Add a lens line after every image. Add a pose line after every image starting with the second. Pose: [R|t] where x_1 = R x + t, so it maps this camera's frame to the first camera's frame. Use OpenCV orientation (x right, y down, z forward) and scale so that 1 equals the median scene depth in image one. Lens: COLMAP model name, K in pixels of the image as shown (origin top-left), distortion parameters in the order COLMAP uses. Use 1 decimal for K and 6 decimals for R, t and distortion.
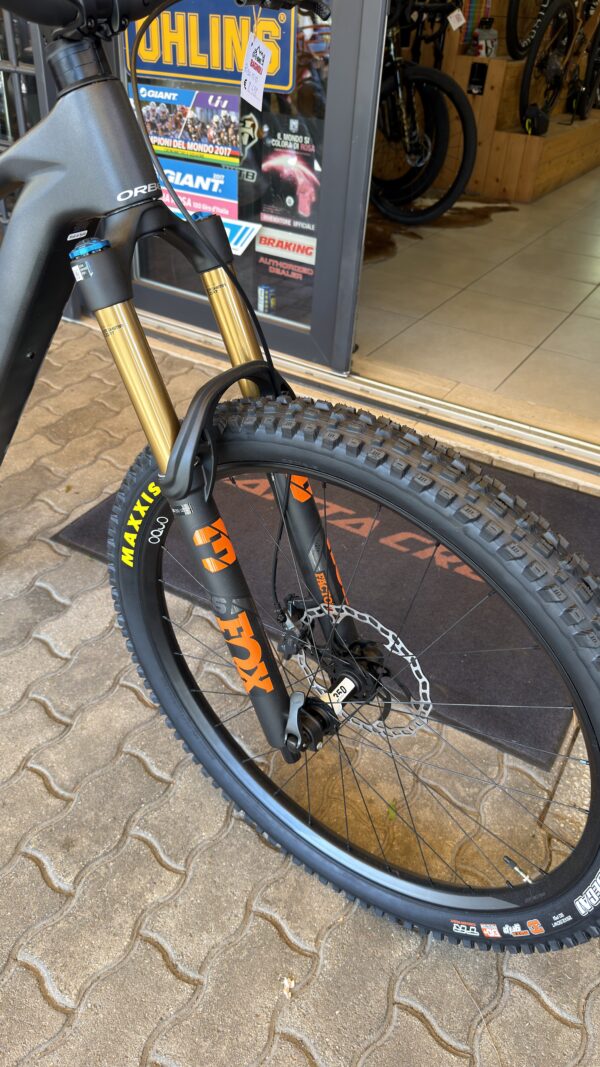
lens RADIAL K [[747.5, 0, 305.5], [0, 747.5, 537.5], [0, 0, 1]] dist [-0.002572, -0.040886]
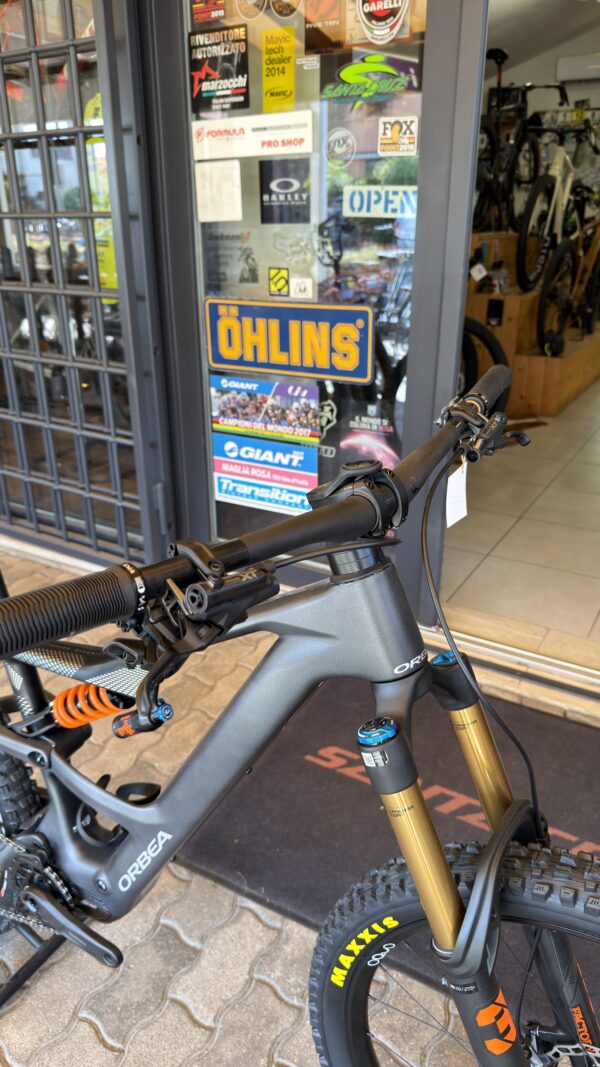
lens RADIAL K [[747.5, 0, 300.1], [0, 747.5, 529.8], [0, 0, 1]] dist [-0.002572, -0.040886]
pose [[0.997945, -0.059584, -0.023568, -0.099143], [0.052307, 0.969989, -0.237456, -0.131710], [0.037009, 0.235735, 0.971112, -0.006278]]
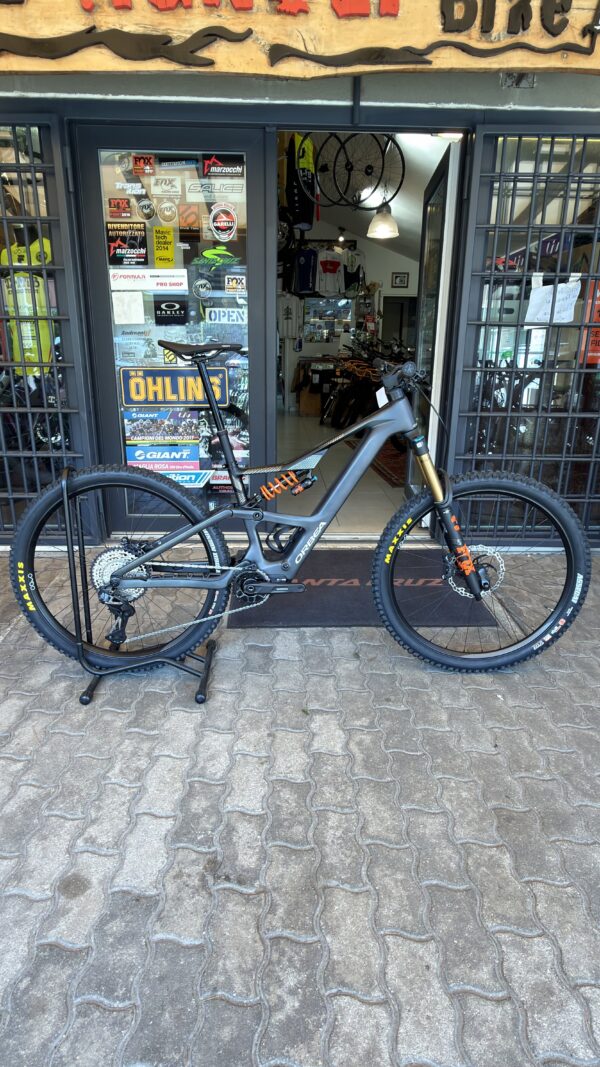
lens RADIAL K [[567.8, 0, 301.6], [0, 567.8, 511.0], [0, 0, 1]] dist [-0.015787, 0.000343]
pose [[0.839938, -0.191770, 0.507670, -0.656179], [0.353724, 0.902920, -0.244161, 0.113651], [-0.411563, 0.384655, 0.826230, -0.261575]]
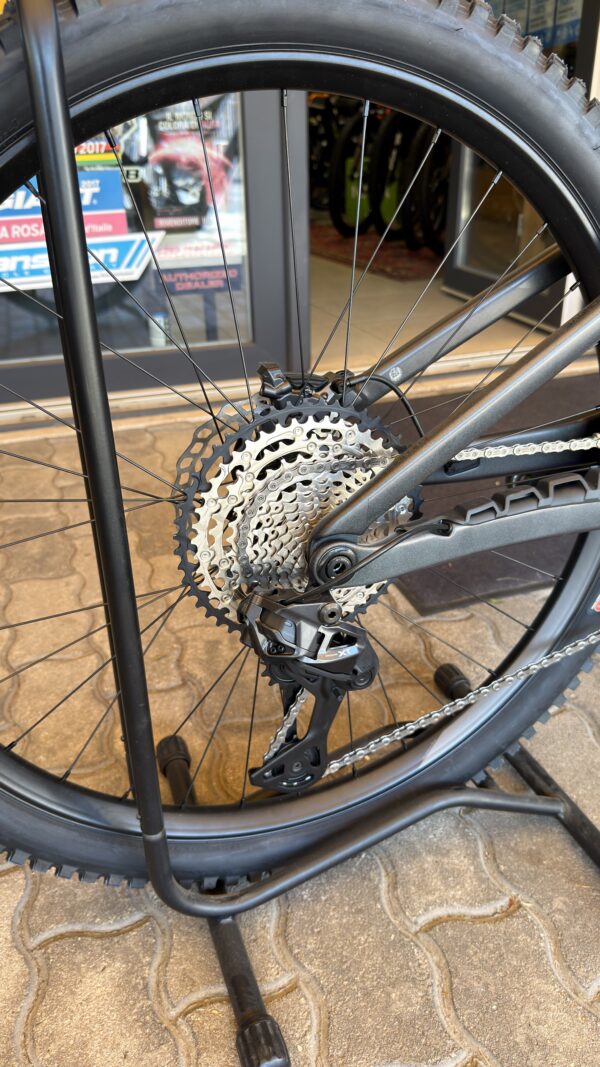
lens RADIAL K [[747.5, 0, 293.4], [0, 747.5, 526.5], [0, 0, 1]] dist [-0.002572, -0.040886]
pose [[0.641468, -0.412614, 0.646737, -0.637786], [0.501398, 0.863553, 0.053628, -0.128720], [-0.580619, 0.289872, 0.760826, 0.428422]]
